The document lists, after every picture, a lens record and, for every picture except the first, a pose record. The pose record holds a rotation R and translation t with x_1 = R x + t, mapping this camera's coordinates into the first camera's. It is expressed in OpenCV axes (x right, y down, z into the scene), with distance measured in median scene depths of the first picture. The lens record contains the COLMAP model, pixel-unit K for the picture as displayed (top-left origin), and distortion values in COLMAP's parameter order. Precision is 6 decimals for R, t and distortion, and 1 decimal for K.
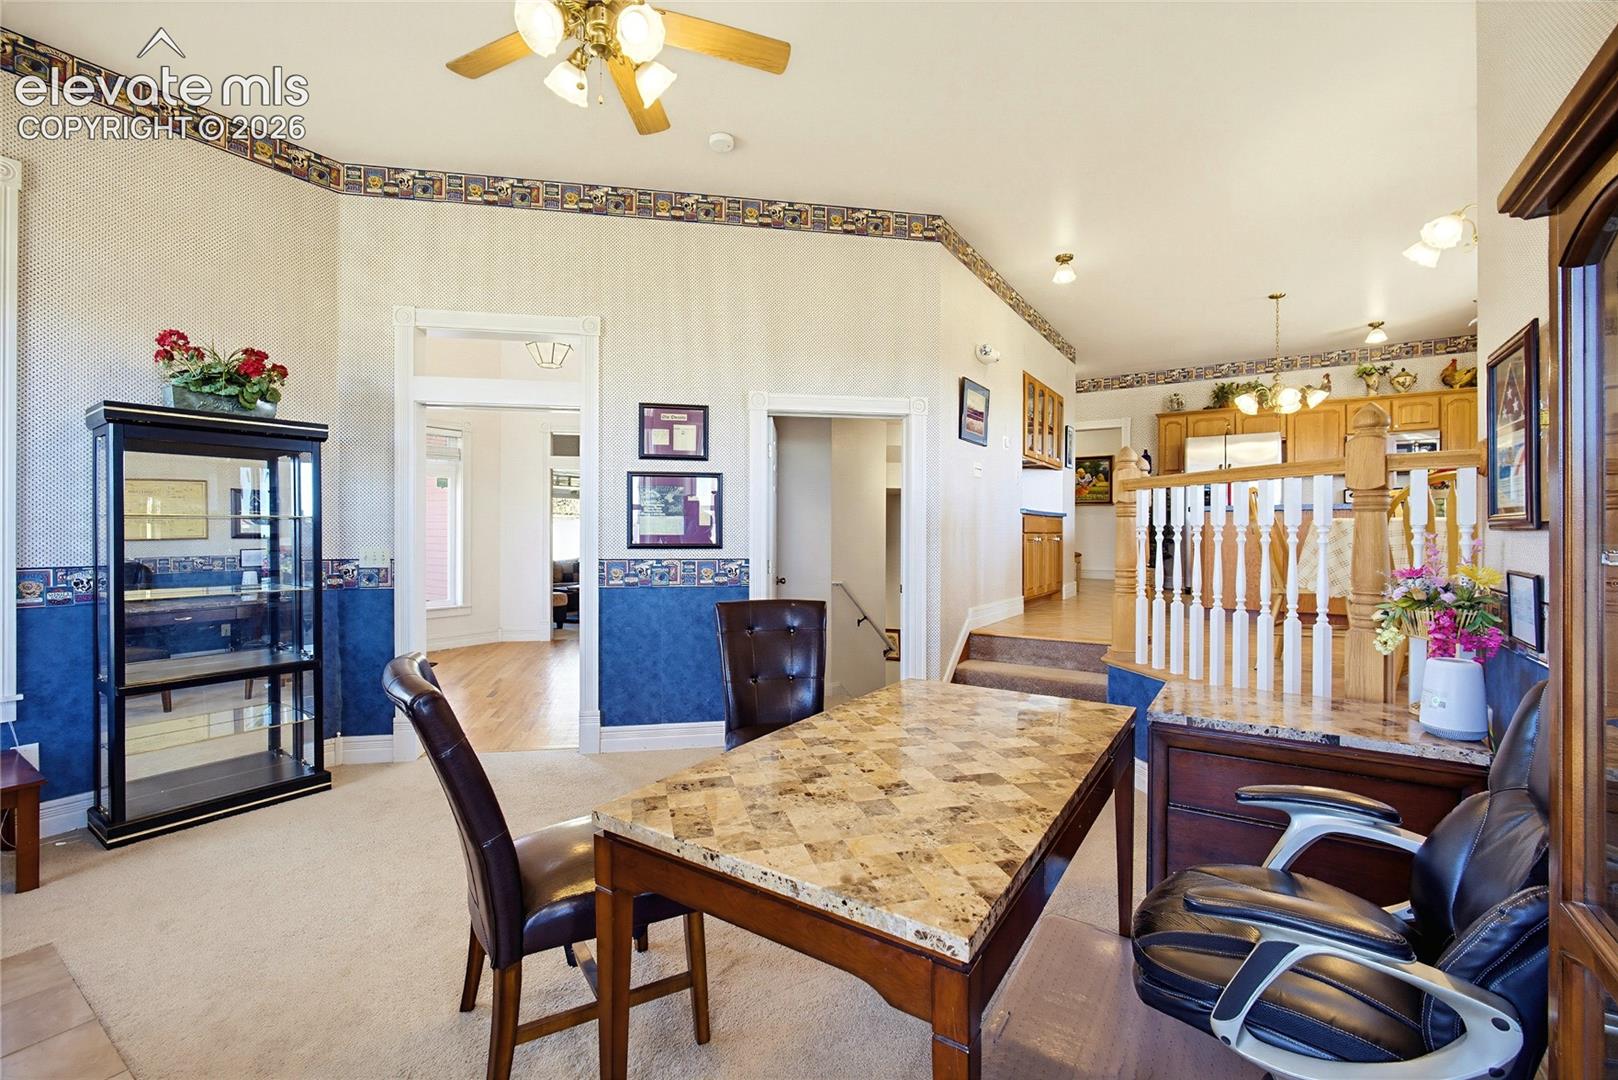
lens RADIAL K [[689.8, 0, 798.4], [0, 689.8, 538.8], [0, 0, 1]] dist [-0.016394, 0.005124]
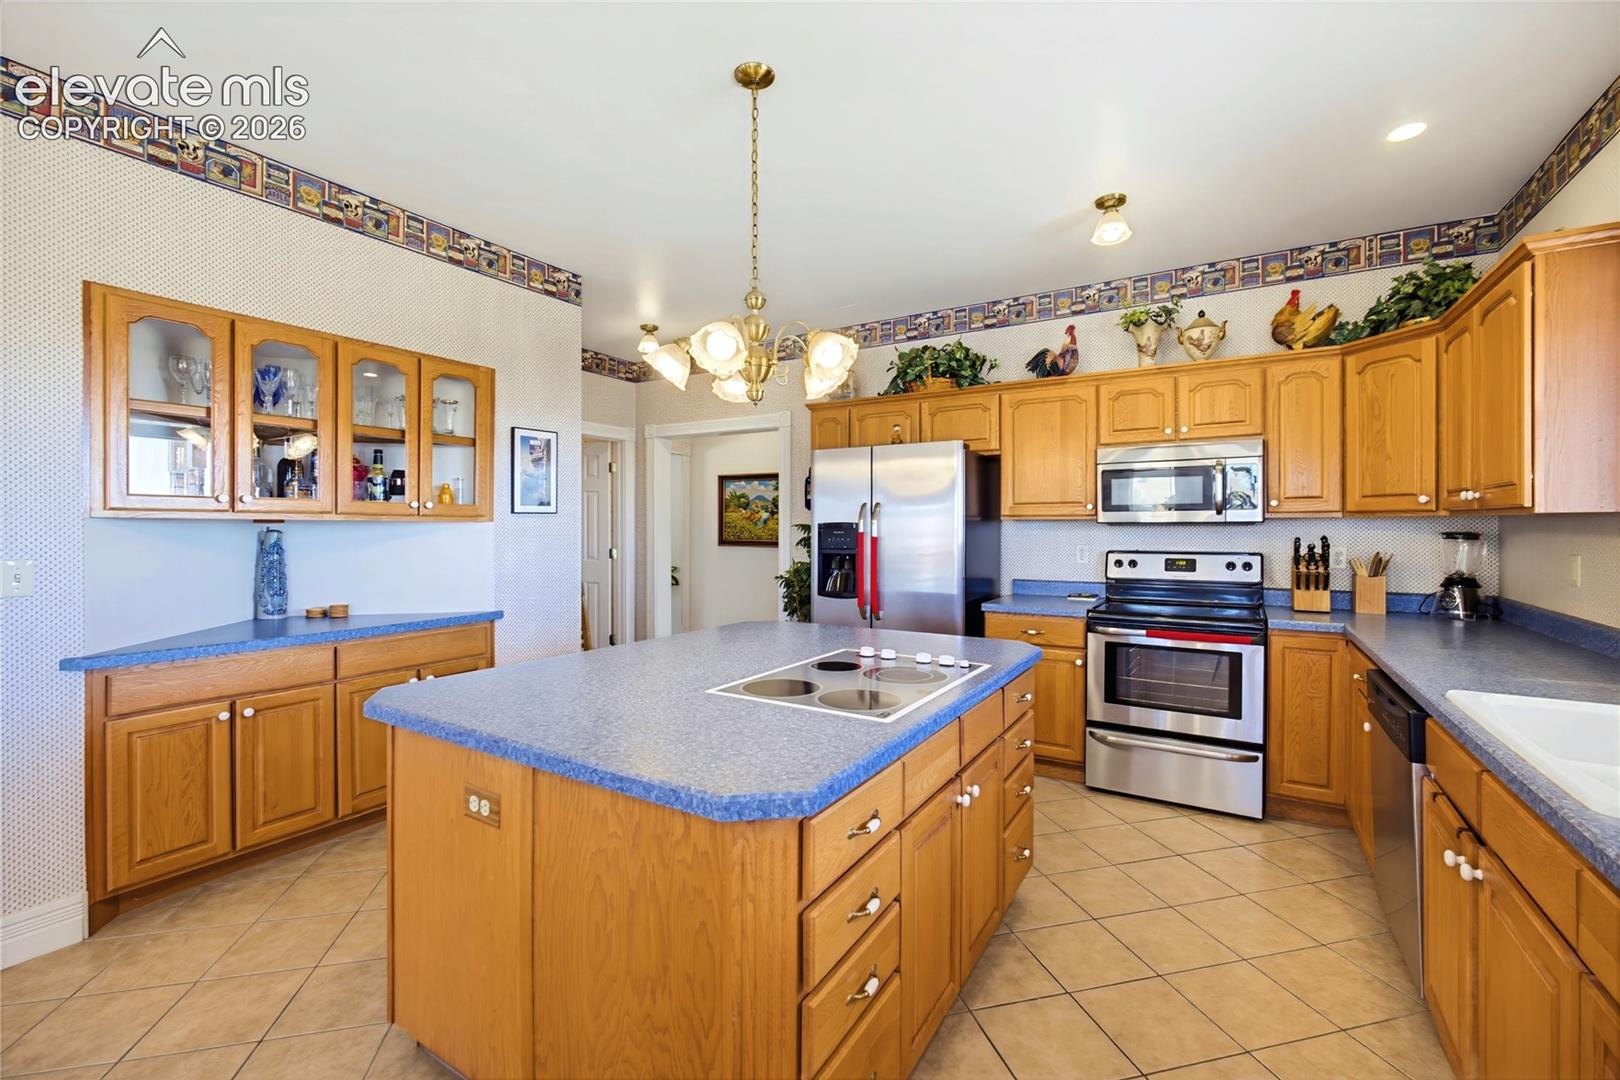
lens RADIAL K [[690.6, 0, 799.4], [0, 690.6, 538.8], [0, 0, 1]] dist [-0.016394, 0.005124]
pose [[0.999465, -0.005119, 0.032302, 0.819207], [0.005244, 0.999979, -0.003764, -0.120124], [-0.032282, 0.003931, 0.999471, 0.727640]]
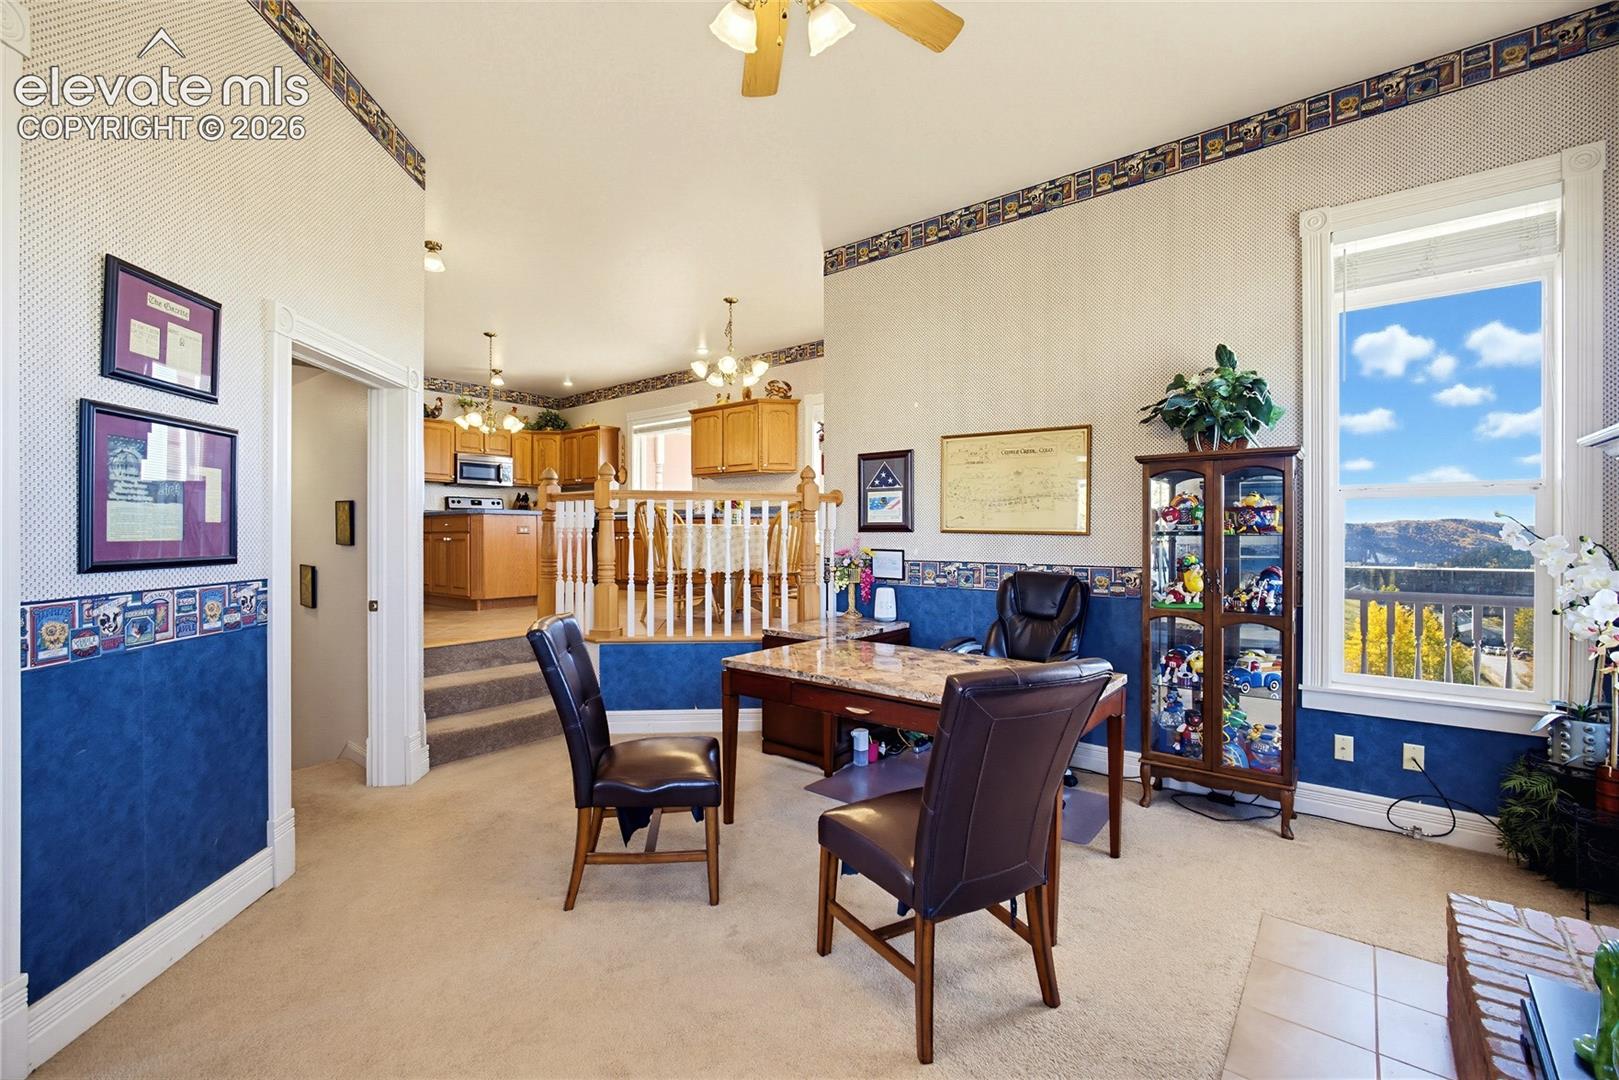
lens RADIAL K [[690.2, 0, 798.9], [0, 690.2, 538.8], [0, 0, 1]] dist [-0.016394, 0.005124]
pose [[0.097052, -0.013138, 0.995193, -0.518979], [0.013512, 0.999838, 0.011882, -0.005487], [-0.995188, 0.012294, 0.097214, 0.403663]]
